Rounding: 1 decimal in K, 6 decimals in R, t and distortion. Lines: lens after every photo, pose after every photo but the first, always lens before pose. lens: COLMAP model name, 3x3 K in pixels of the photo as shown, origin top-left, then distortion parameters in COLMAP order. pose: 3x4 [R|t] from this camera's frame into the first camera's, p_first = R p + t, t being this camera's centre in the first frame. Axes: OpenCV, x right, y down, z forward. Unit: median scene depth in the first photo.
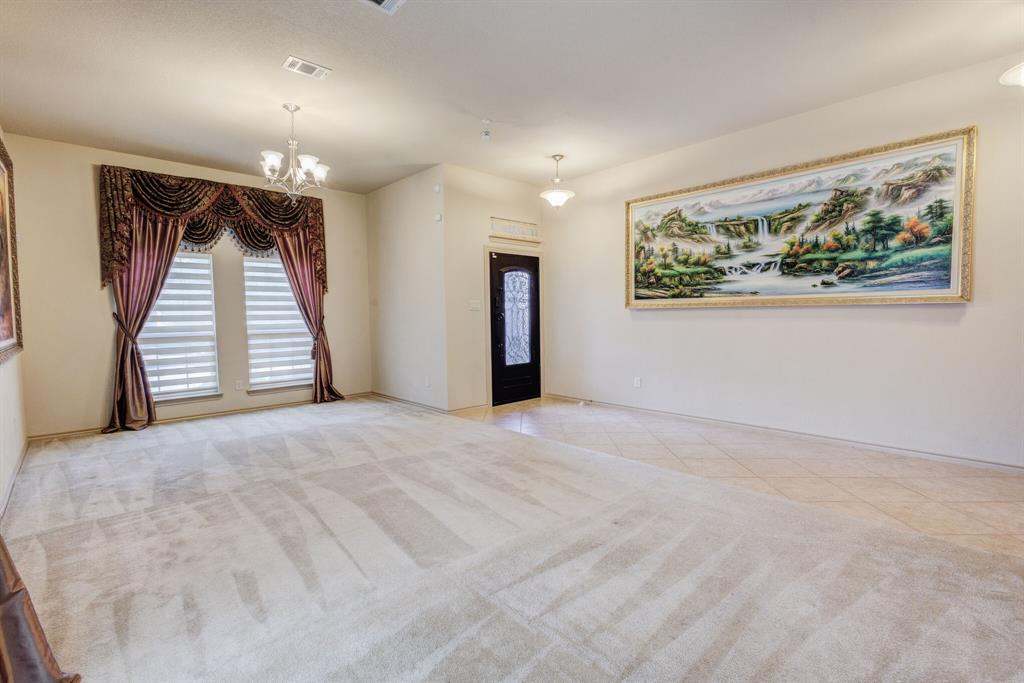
lens RADIAL K [[469.3, 0, 511.3], [0, 469.3, 335.7], [0, 0, 1]] dist [-0.000030, -0.000002]
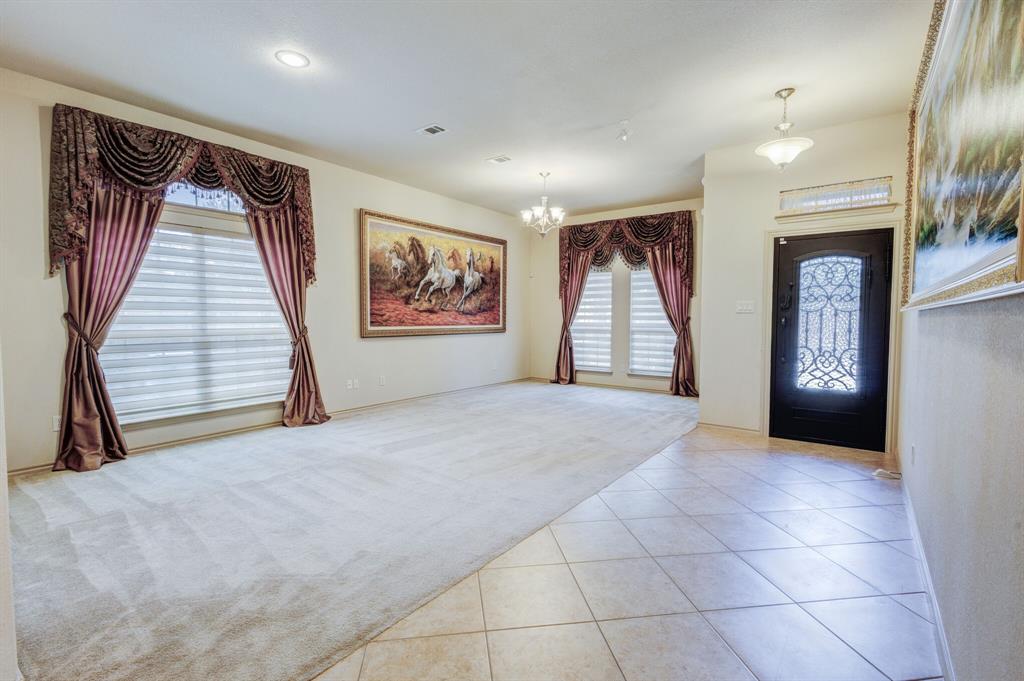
lens RADIAL K [[468.6, 0, 512.6], [0, 468.6, 339.1], [0, 0, 1]] dist [0.002807, 0.000074]
pose [[0.173112, 0.060215, -0.983060, 0.662176], [-0.050053, 0.997377, 0.052278, -0.030550], [0.983630, 0.040155, 0.175672, 0.450242]]
